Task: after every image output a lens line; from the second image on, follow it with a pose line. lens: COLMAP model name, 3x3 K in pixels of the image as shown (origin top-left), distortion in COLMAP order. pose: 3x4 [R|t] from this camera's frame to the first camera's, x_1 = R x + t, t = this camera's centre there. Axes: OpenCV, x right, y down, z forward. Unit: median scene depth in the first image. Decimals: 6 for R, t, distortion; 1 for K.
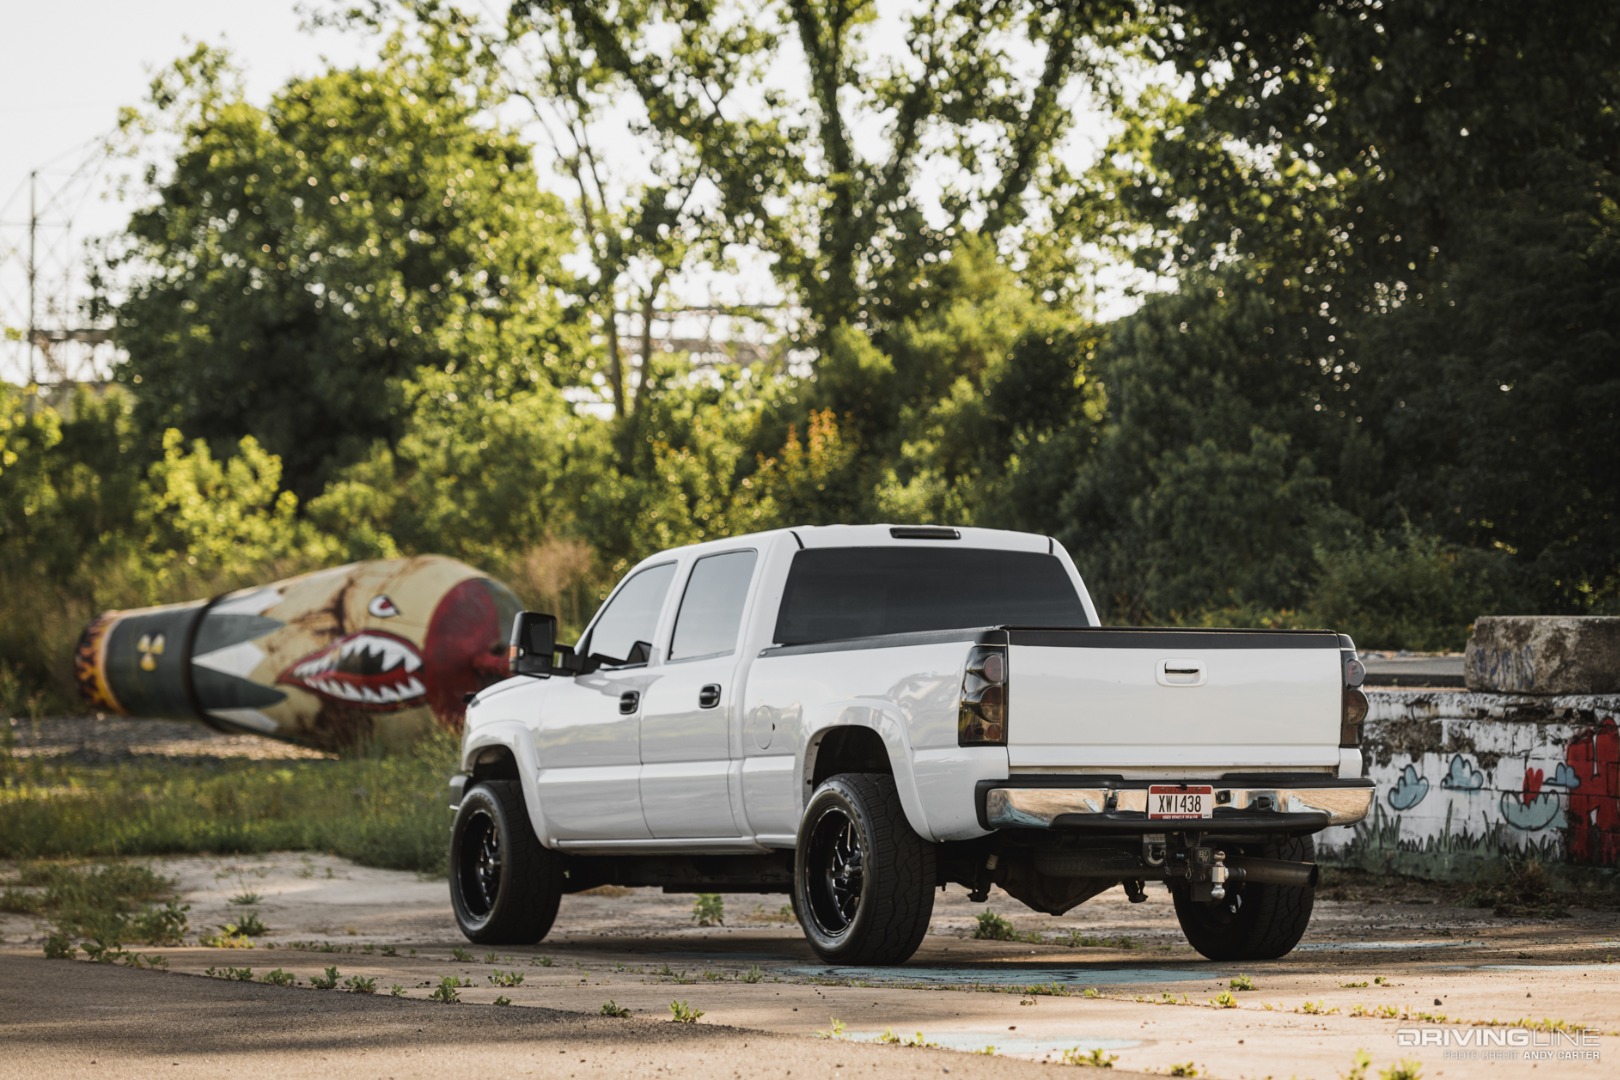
lens RADIAL K [[5229.8, 0, 810.3], [0, 5229.8, 539.8], [0, 0, 1]] dist [0.029252, 0.000000]
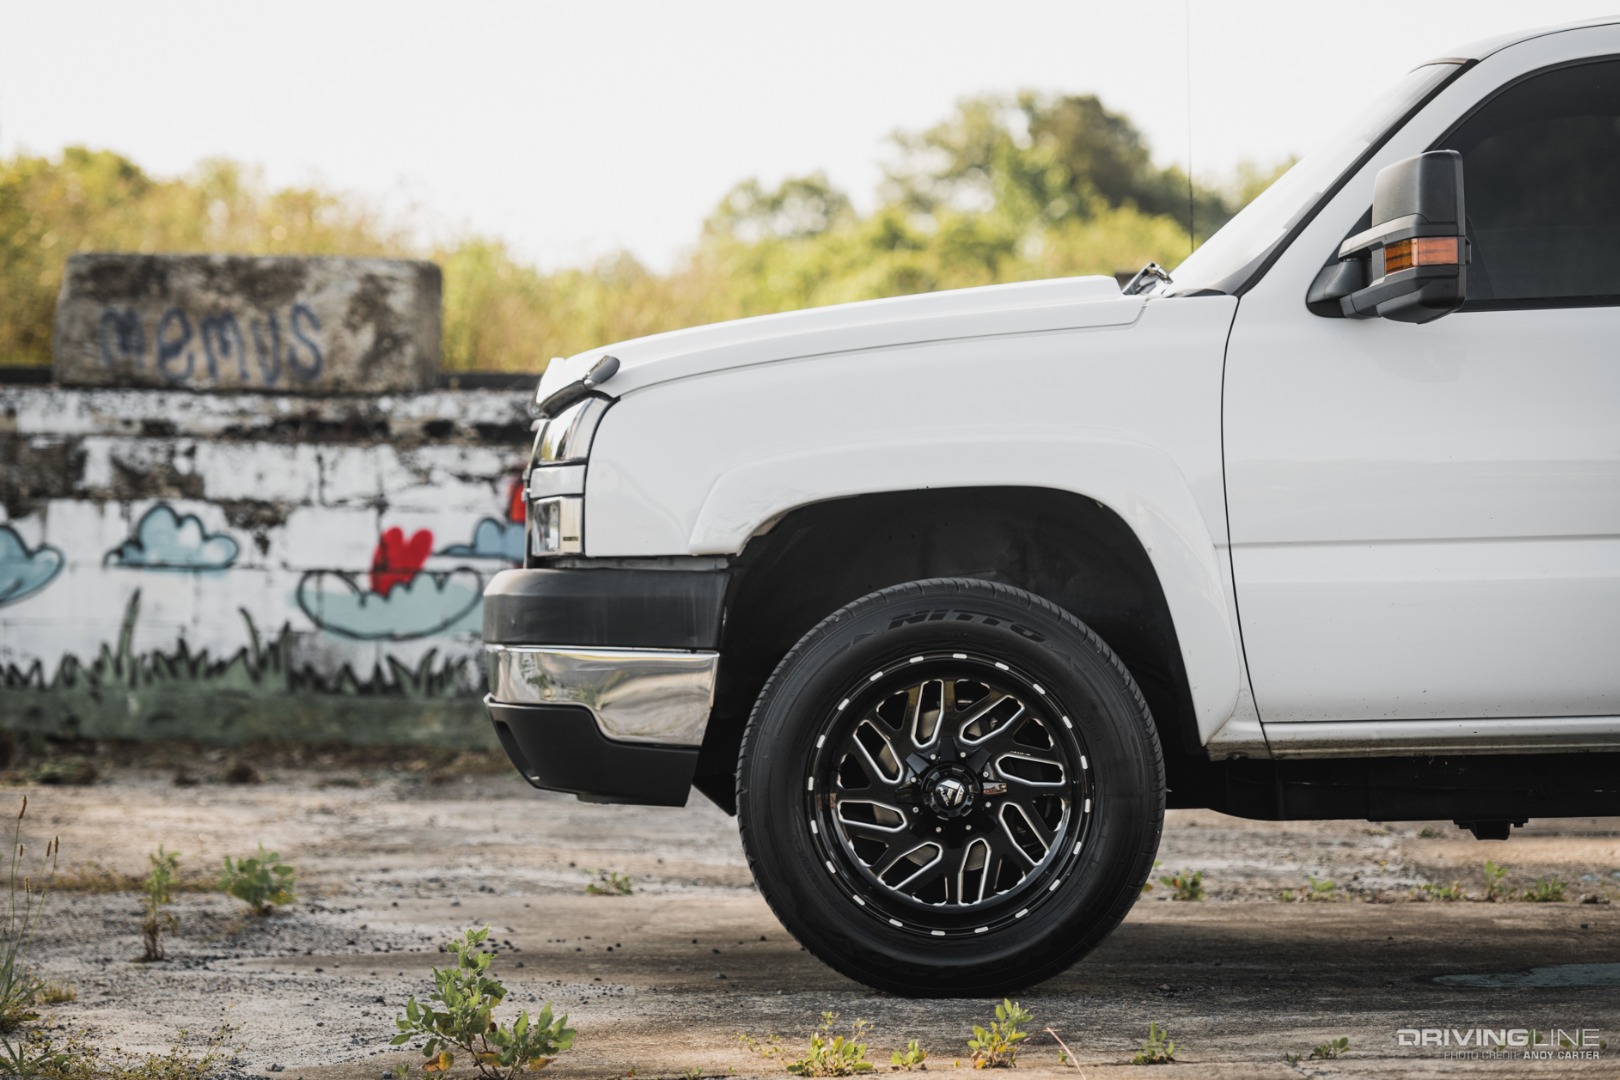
lens RADIAL K [[5597.8, 0, 809.6], [0, 5597.8, 538.7], [0, 0, 1]] dist [0.253766, 0.000000]
pose [[0.532392, -0.005442, 0.846480, -0.332689], [-0.029265, 0.999263, 0.024831, 0.028597], [-0.845992, -0.037992, 0.531841, 0.642417]]
